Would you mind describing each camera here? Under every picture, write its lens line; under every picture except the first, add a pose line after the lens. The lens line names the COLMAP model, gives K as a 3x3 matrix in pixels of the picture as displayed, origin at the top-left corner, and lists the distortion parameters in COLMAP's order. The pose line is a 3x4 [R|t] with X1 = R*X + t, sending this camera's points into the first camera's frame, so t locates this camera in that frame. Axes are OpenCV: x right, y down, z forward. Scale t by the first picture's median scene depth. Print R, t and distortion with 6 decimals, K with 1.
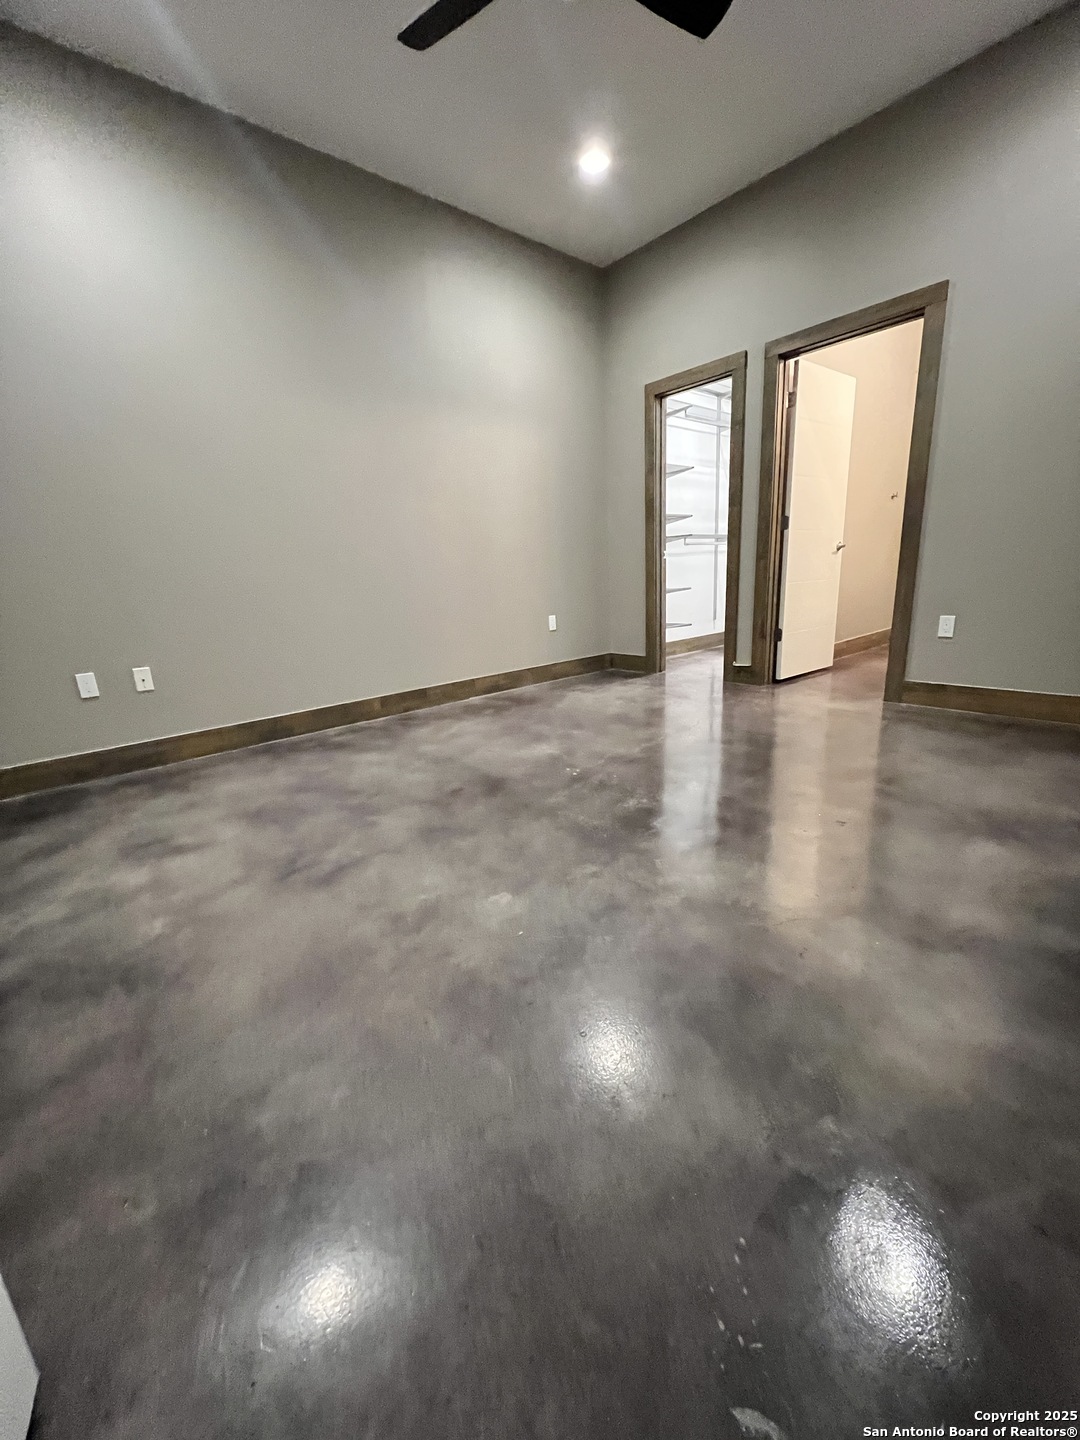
lens RADIAL K [[574.7, 0, 530.4], [0, 574.7, 722.9], [0, 0, 1]] dist [-0.001764, 0.000383]
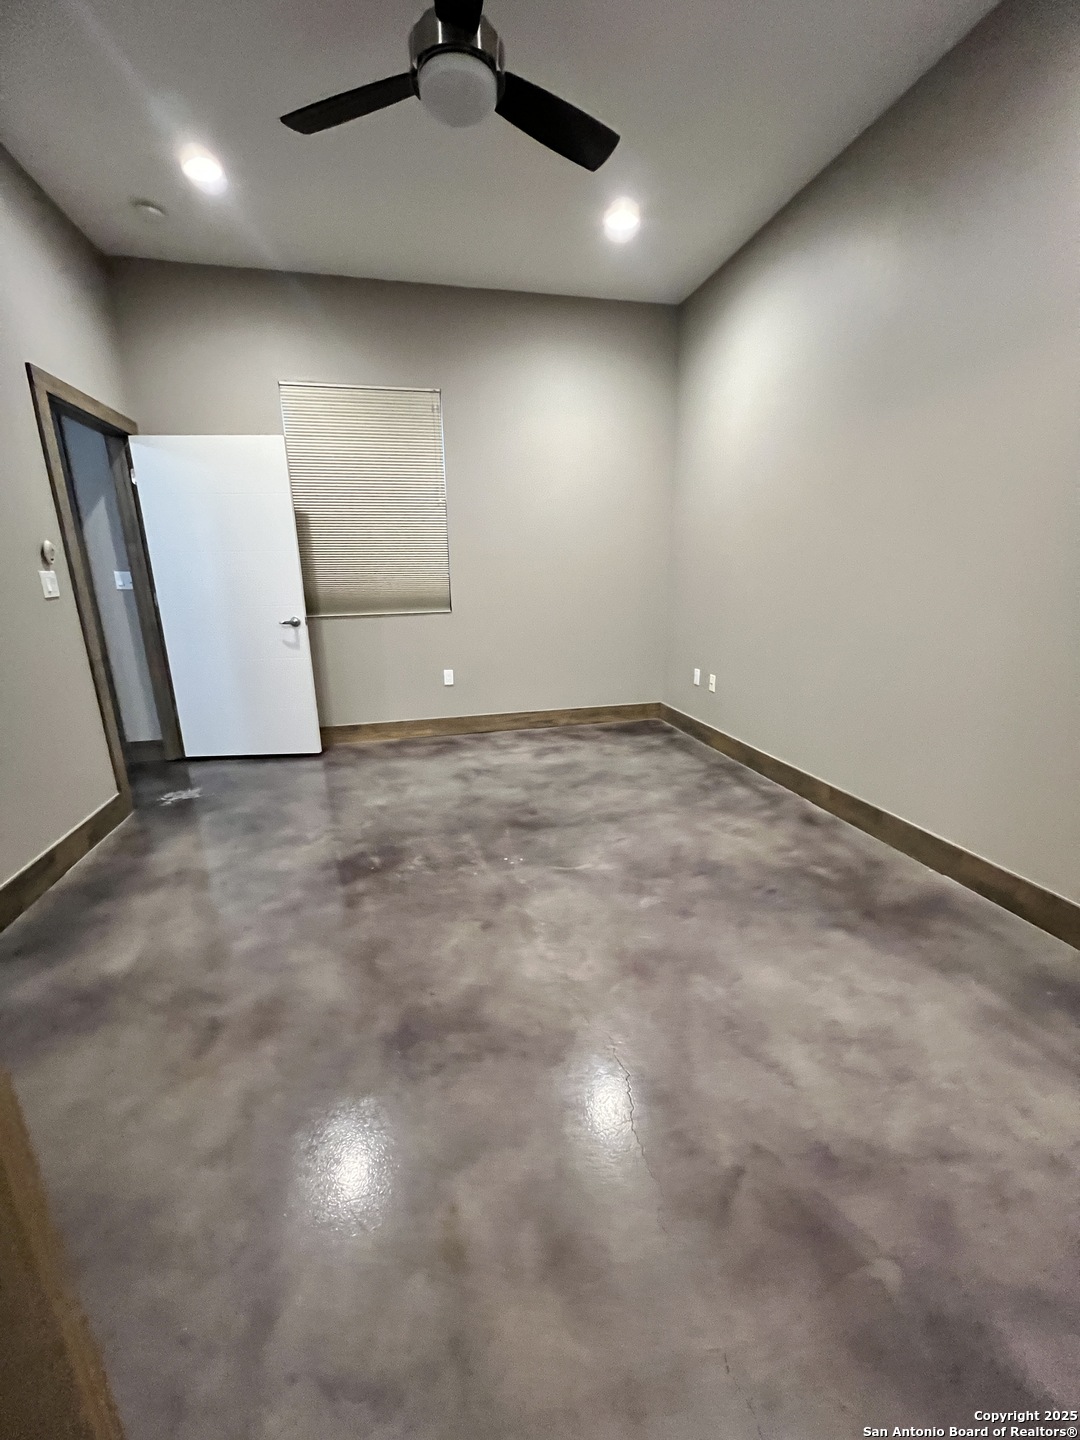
lens RADIAL K [[574.7, 0, 530.4], [0, 574.7, 722.9], [0, 0, 1]] dist [-0.001764, 0.000383]
pose [[-0.465598, 0.284464, -0.838032, 0.868384], [-0.179097, 0.897054, 0.404003, -0.563182], [0.866685, 0.338192, -0.366720, 1.377493]]
